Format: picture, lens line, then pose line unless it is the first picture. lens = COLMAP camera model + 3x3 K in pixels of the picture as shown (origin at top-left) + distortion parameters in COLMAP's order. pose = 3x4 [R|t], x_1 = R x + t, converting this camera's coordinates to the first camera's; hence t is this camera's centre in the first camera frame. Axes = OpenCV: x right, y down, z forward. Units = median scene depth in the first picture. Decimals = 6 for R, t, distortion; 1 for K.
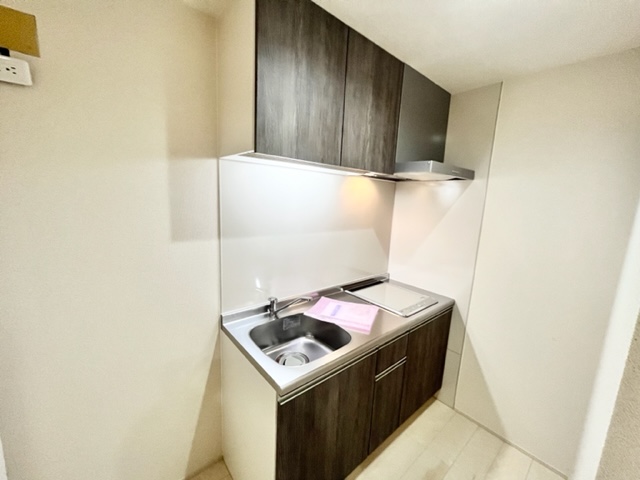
lens RADIAL K [[260.0, 0, 320.0], [0, 260.0, 240.0], [0, 0, 1]] dist [0.001351, -0.000321]
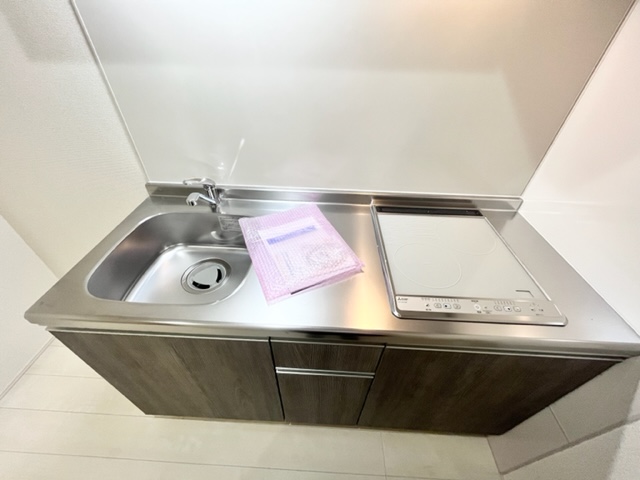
lens RADIAL K [[260.0, 0, 320.0], [0, 260.0, 240.0], [0, 0, 1]] dist [0.001351, -0.000321]
pose [[0.730914, 0.409953, -0.545623, 0.352848], [-0.094030, 0.852350, 0.514449, -0.009468], [0.675961, -0.324713, 0.661542, 0.577244]]
